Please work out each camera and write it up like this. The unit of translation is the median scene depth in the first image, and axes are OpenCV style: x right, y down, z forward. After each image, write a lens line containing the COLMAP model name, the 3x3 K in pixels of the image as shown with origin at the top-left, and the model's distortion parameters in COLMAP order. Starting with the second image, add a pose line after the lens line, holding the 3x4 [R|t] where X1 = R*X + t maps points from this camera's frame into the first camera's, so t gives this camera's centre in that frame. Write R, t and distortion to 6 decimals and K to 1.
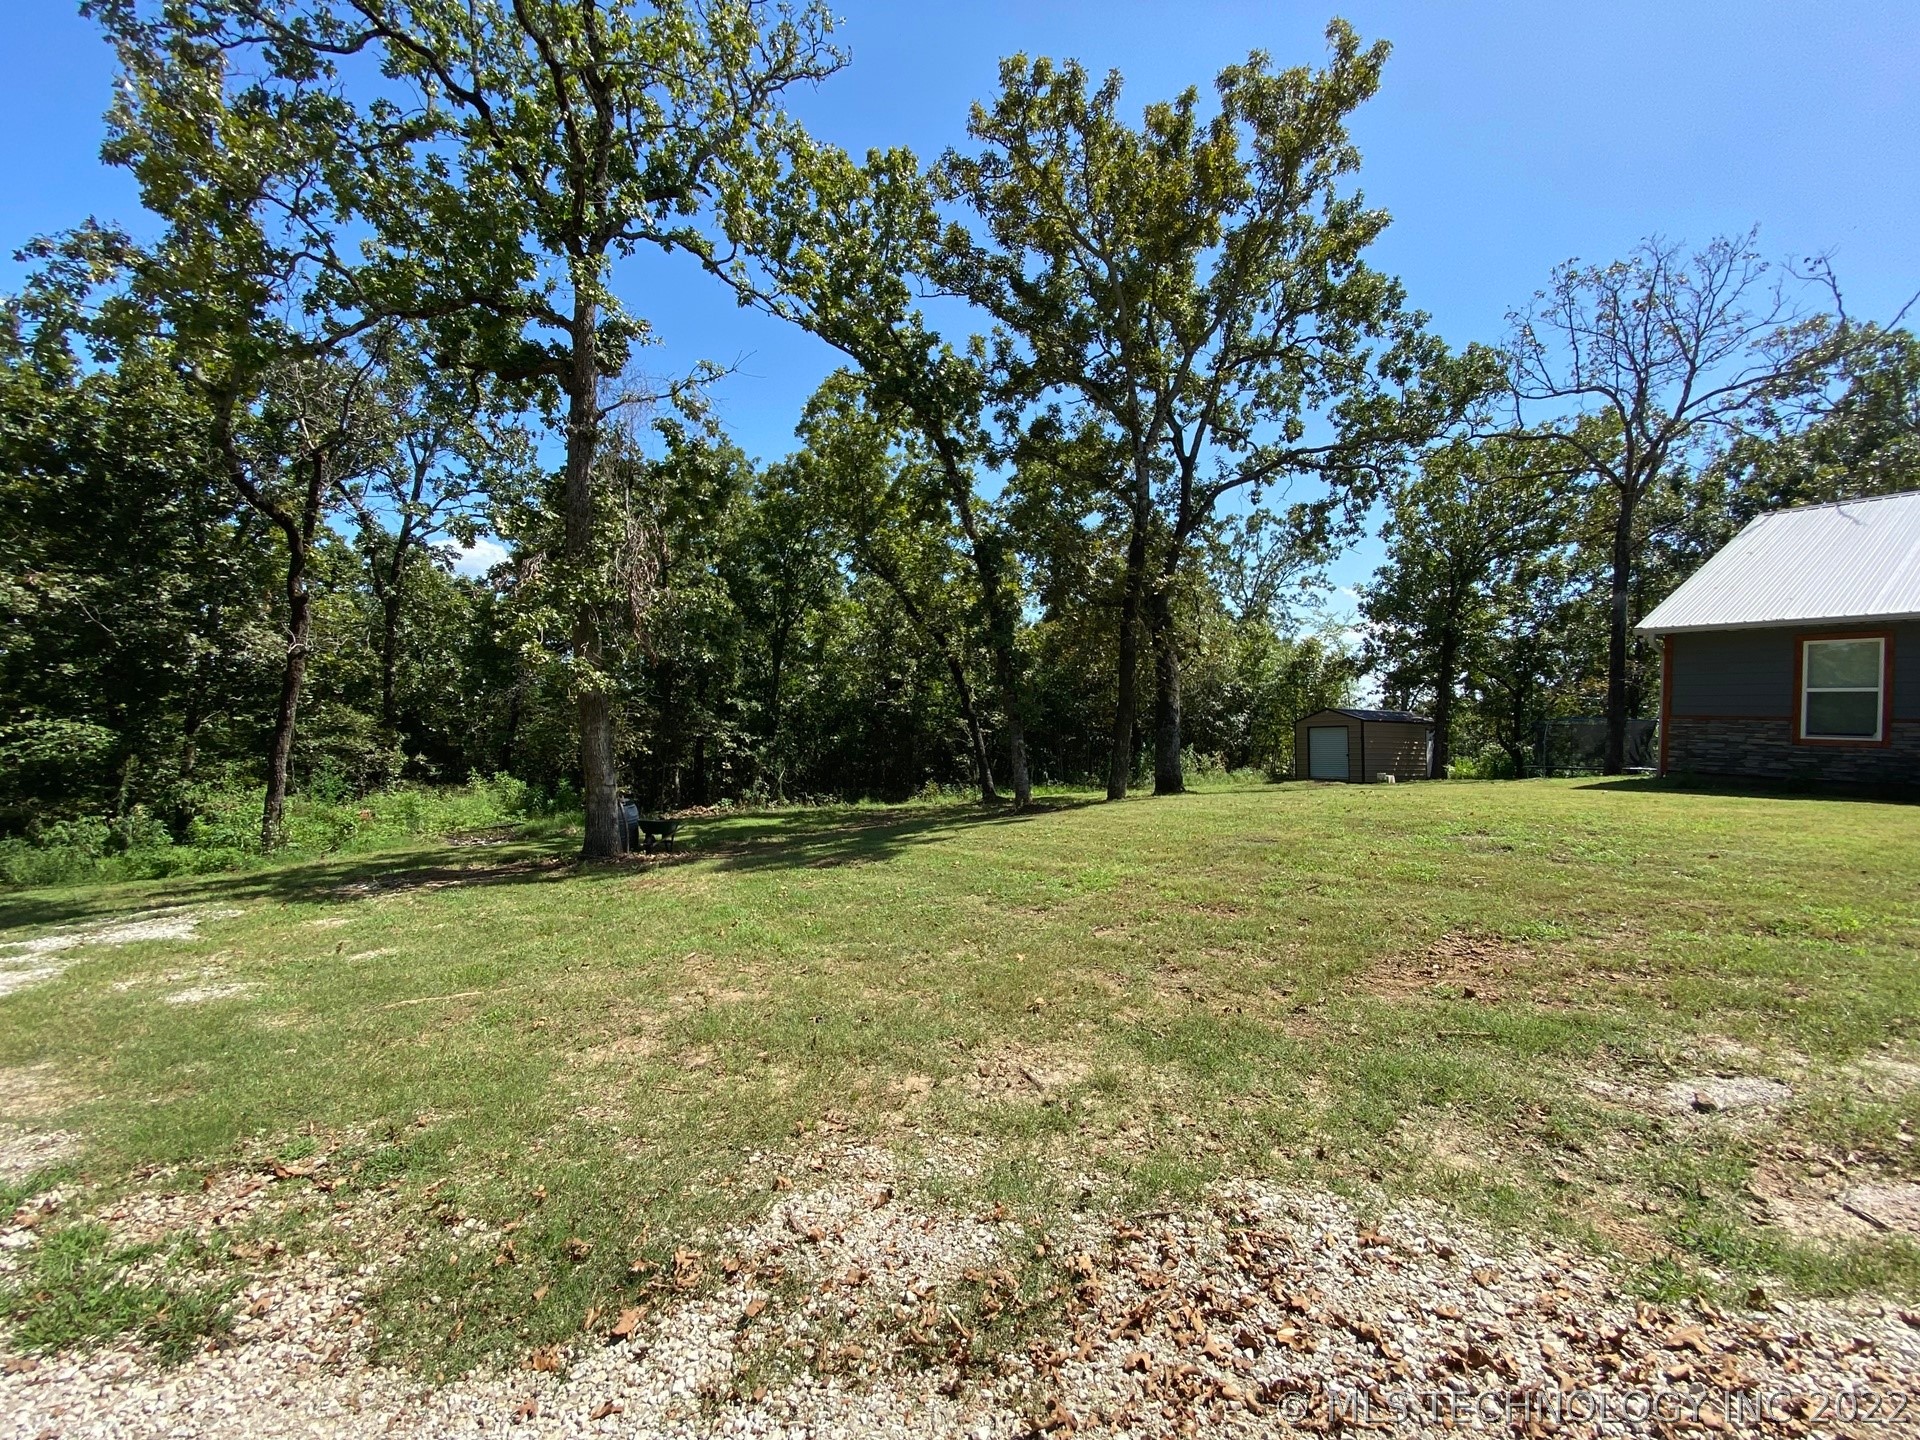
lens RADIAL K [[776.2, 0, 959.9], [0, 776.2, 717.9], [0, 0, 1]] dist [0.003454, -0.013110]
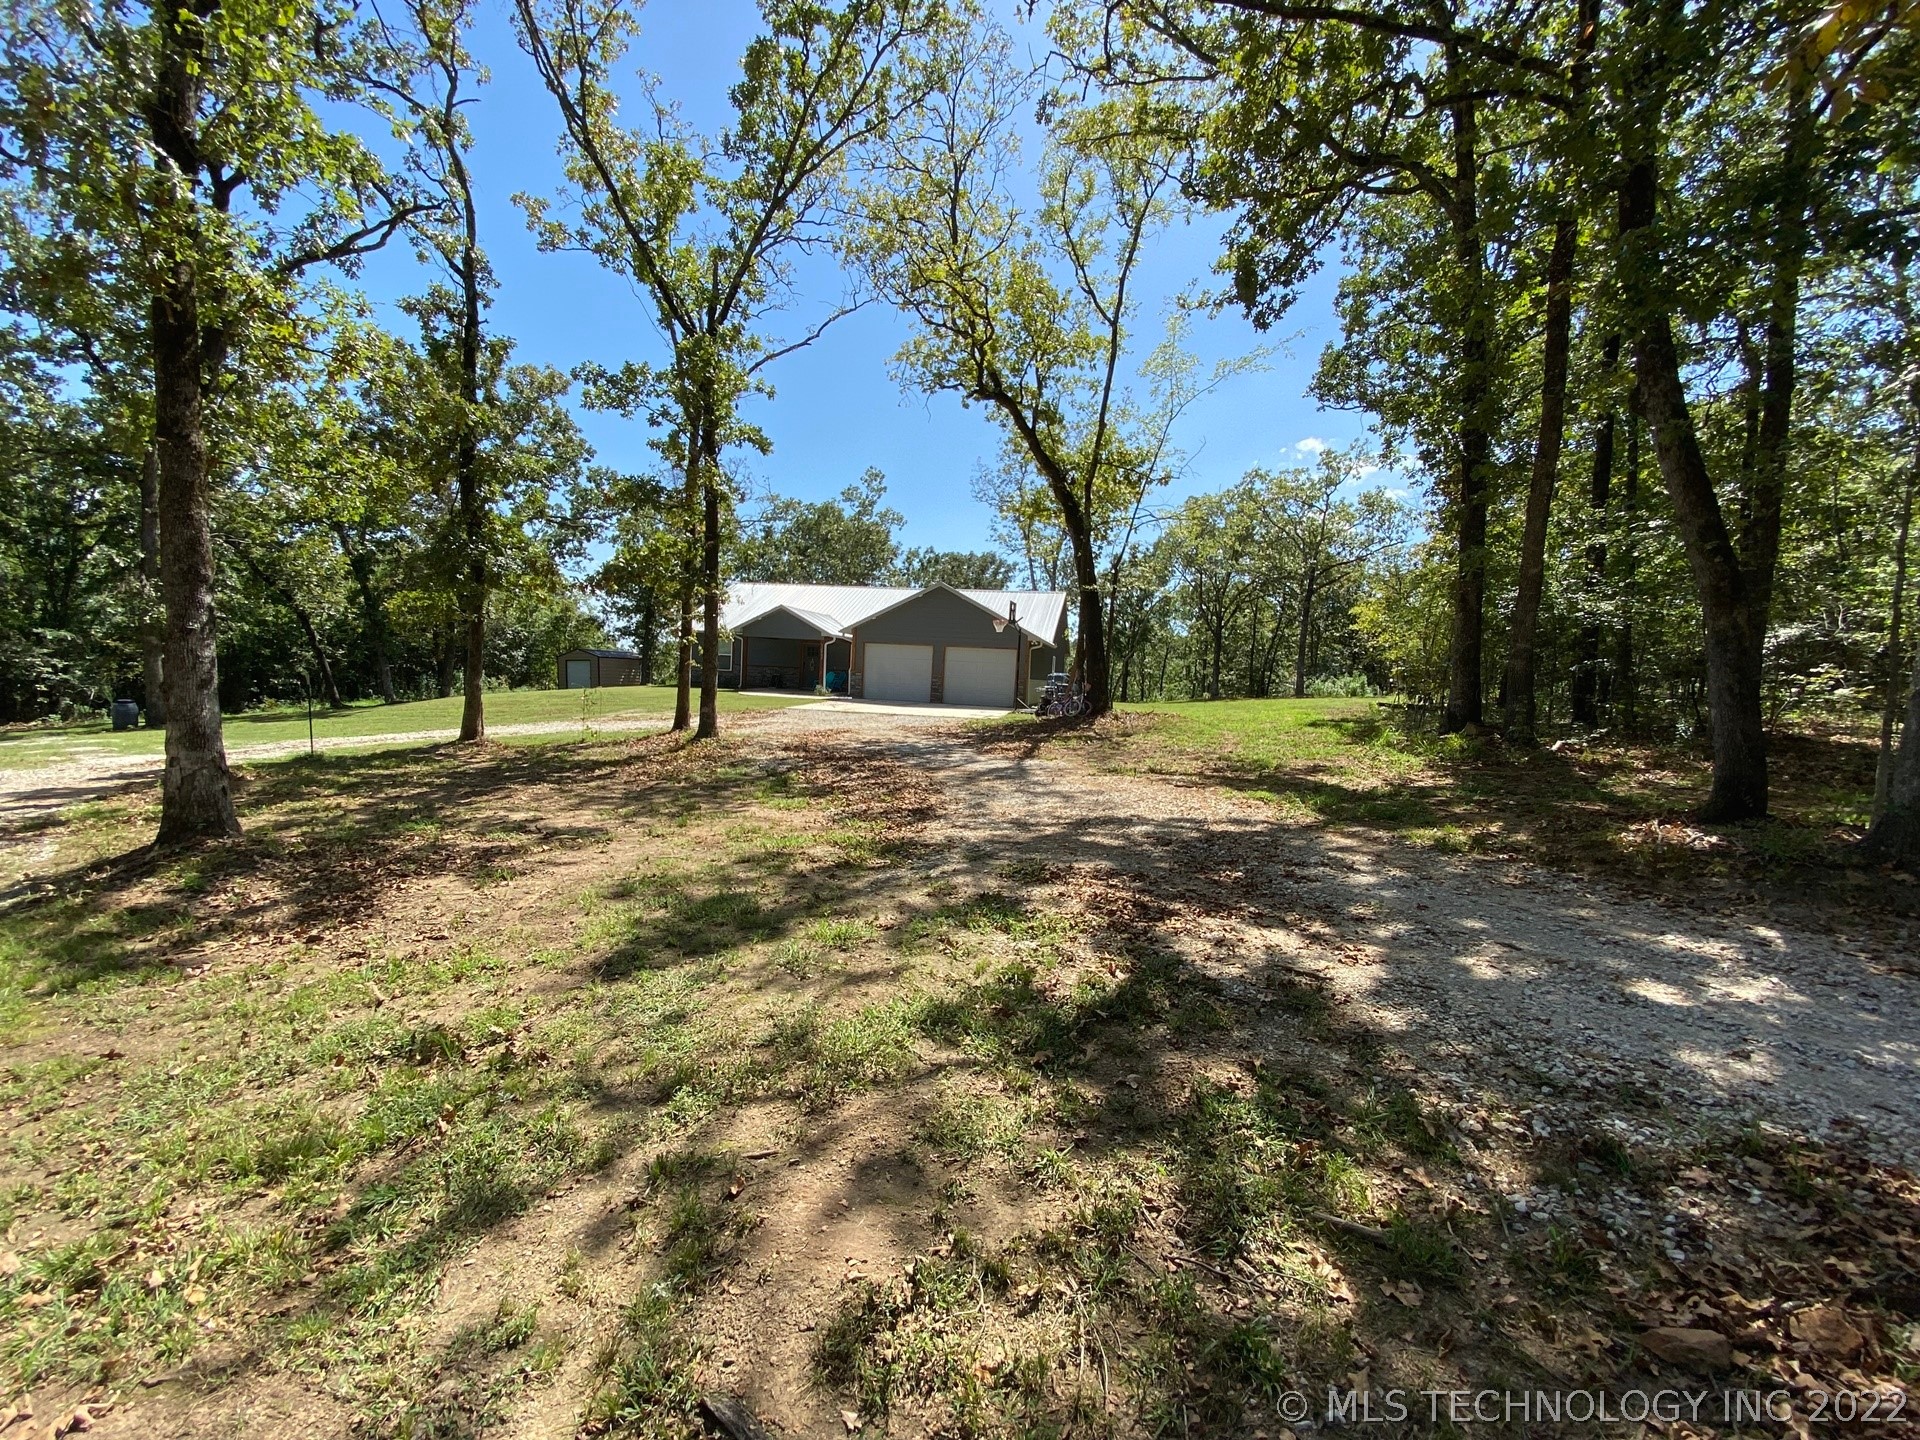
lens RADIAL K [[776.2, 0, 959.9], [0, 776.2, 717.9], [0, 0, 1]] dist [0.003454, -0.013110]
pose [[0.659988, -0.041784, 0.750113, -0.210583], [-0.021107, 0.997027, 0.074109, -0.004350], [-0.750979, -0.064743, 0.657144, -0.646800]]
